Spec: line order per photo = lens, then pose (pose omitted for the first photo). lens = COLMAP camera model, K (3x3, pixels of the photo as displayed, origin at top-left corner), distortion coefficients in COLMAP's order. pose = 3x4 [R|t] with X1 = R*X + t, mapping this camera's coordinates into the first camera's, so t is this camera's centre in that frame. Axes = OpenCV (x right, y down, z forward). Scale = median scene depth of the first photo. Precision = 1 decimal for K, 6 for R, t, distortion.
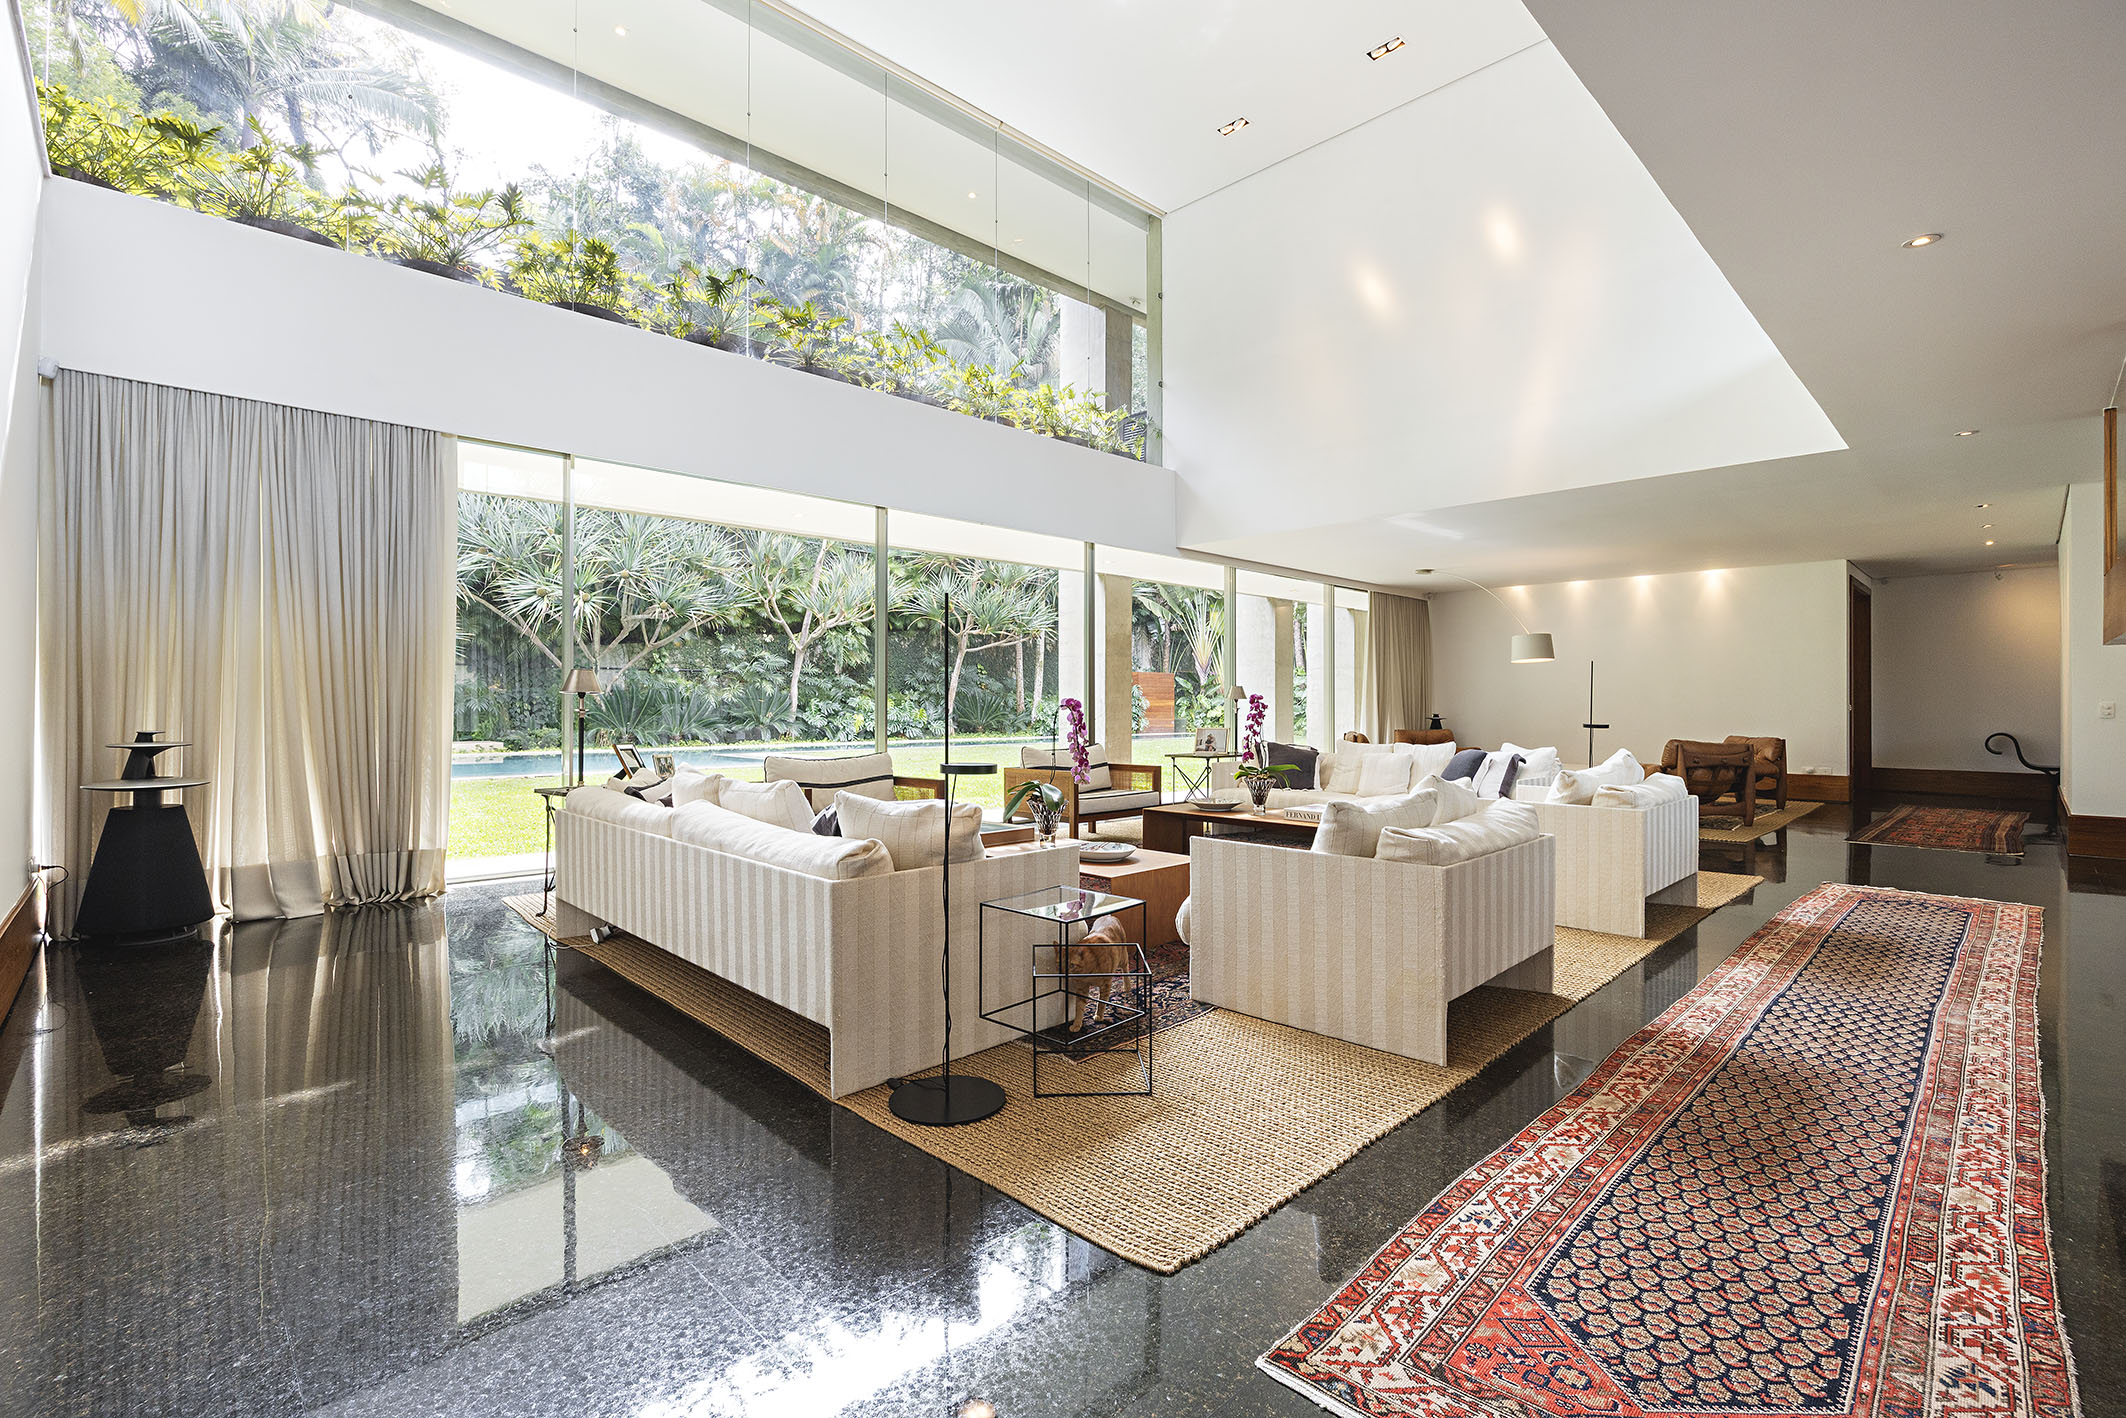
lens RADIAL K [[949.1, 0, 1042.7], [0, 949.1, 699.4], [0, 0, 1]] dist [0.011355, 0.002335]
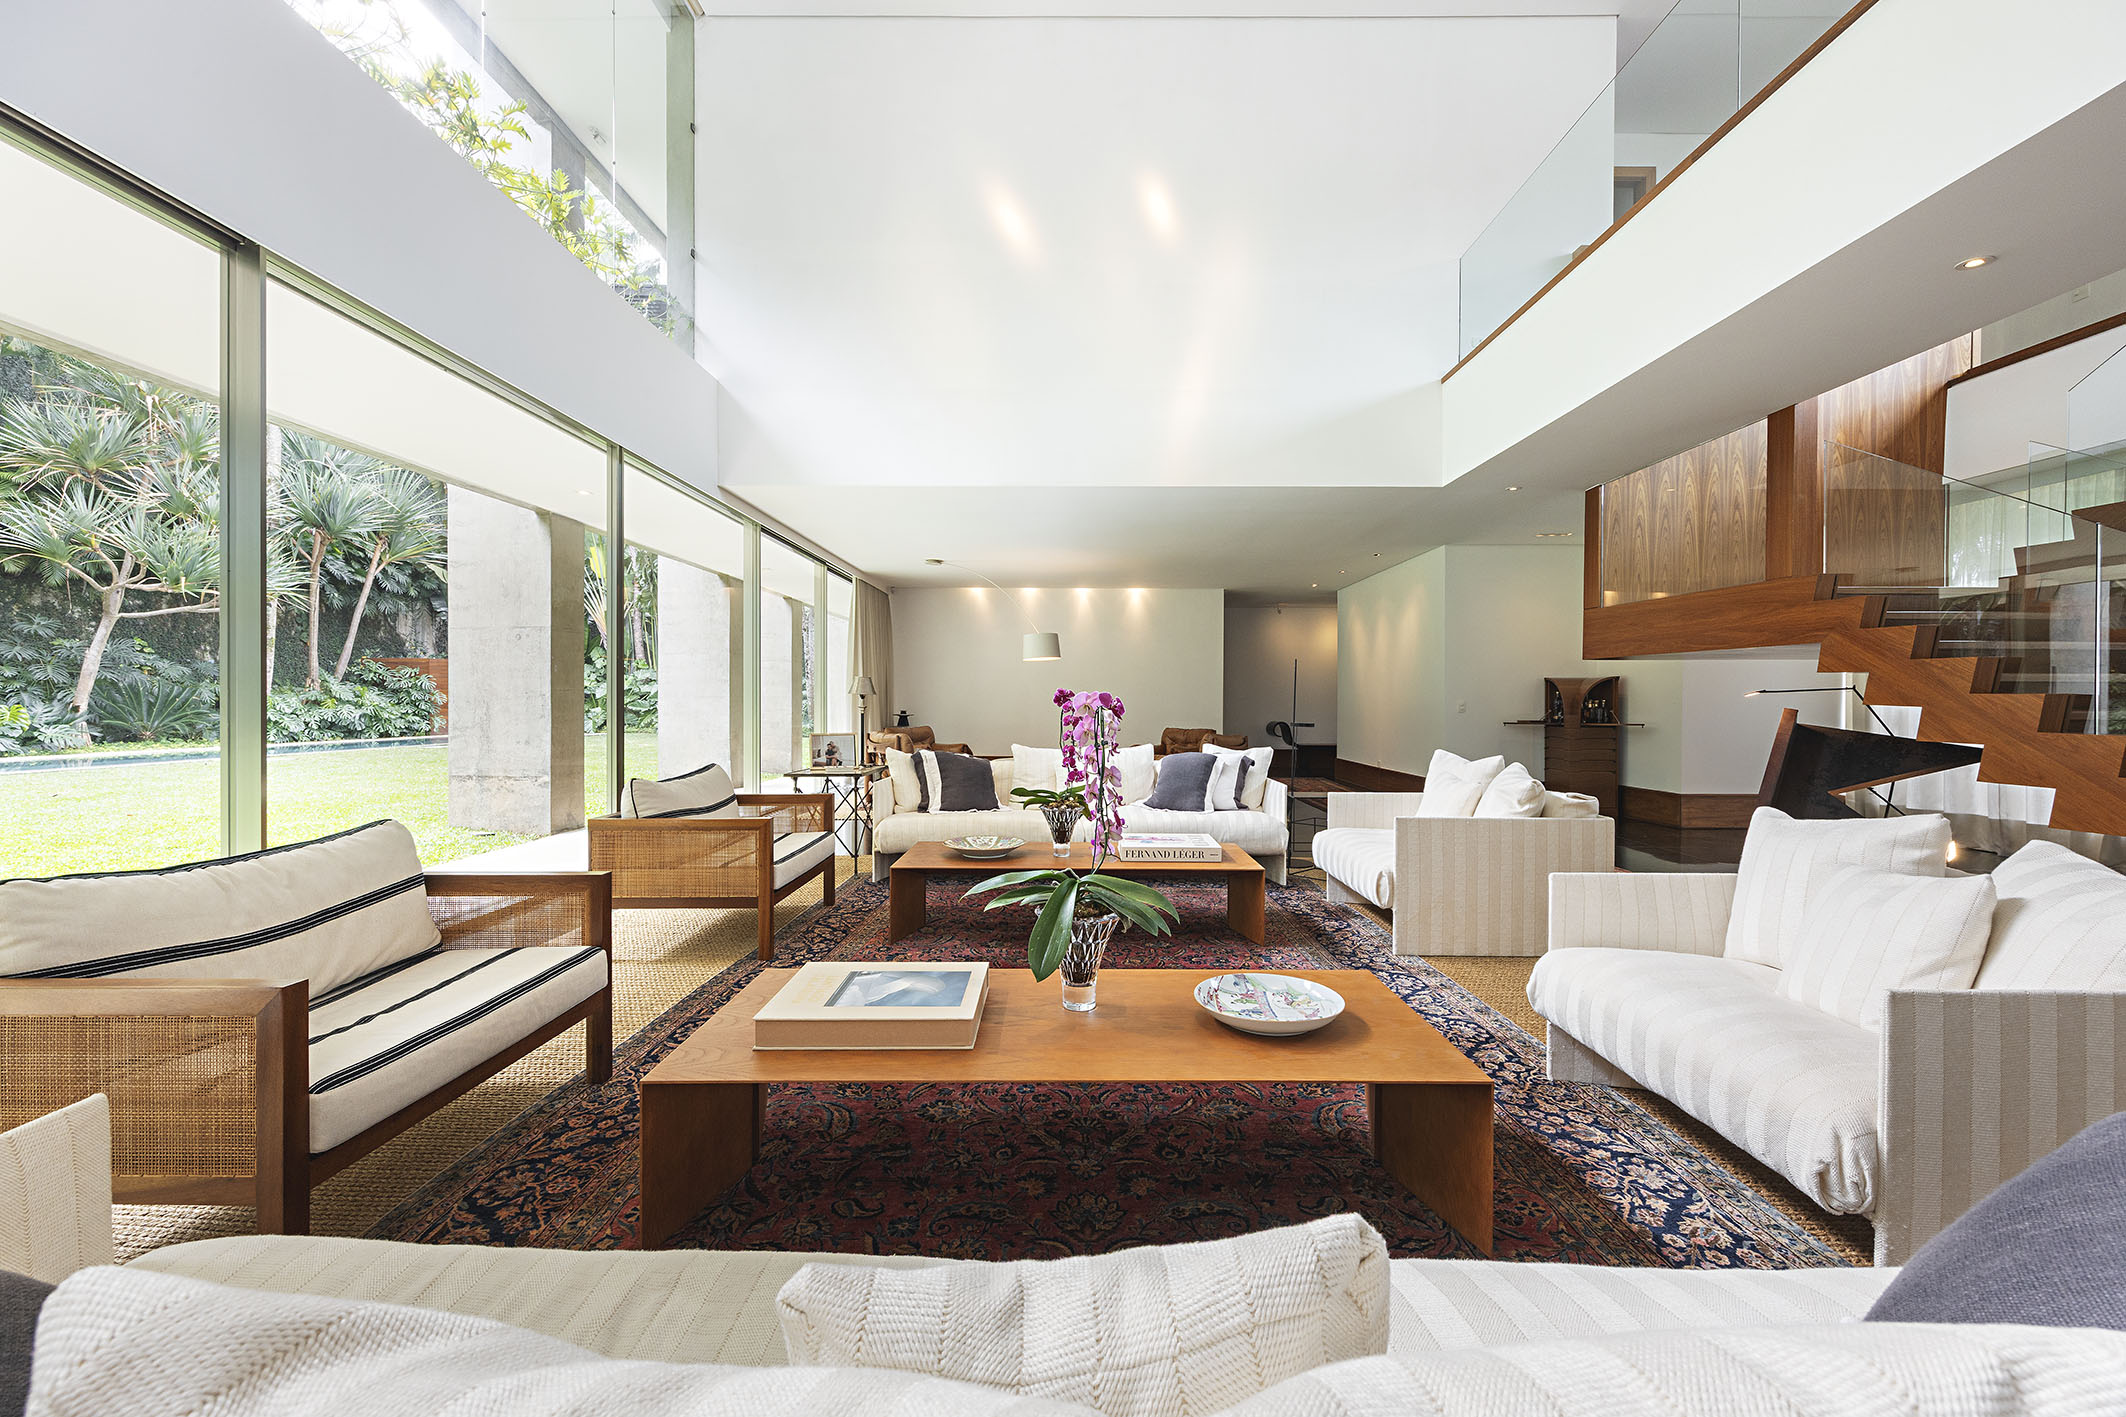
lens RADIAL K [[828.6, 0, 1083.6], [0, 828.6, 712.8], [0, 0, 1]] dist [0.005448, -0.000604]
pose [[0.684496, -0.011549, 0.728925, -0.049127], [-0.005477, 0.999765, 0.020983, -0.000173], [-0.728996, -0.018355, 0.684272, 0.128086]]
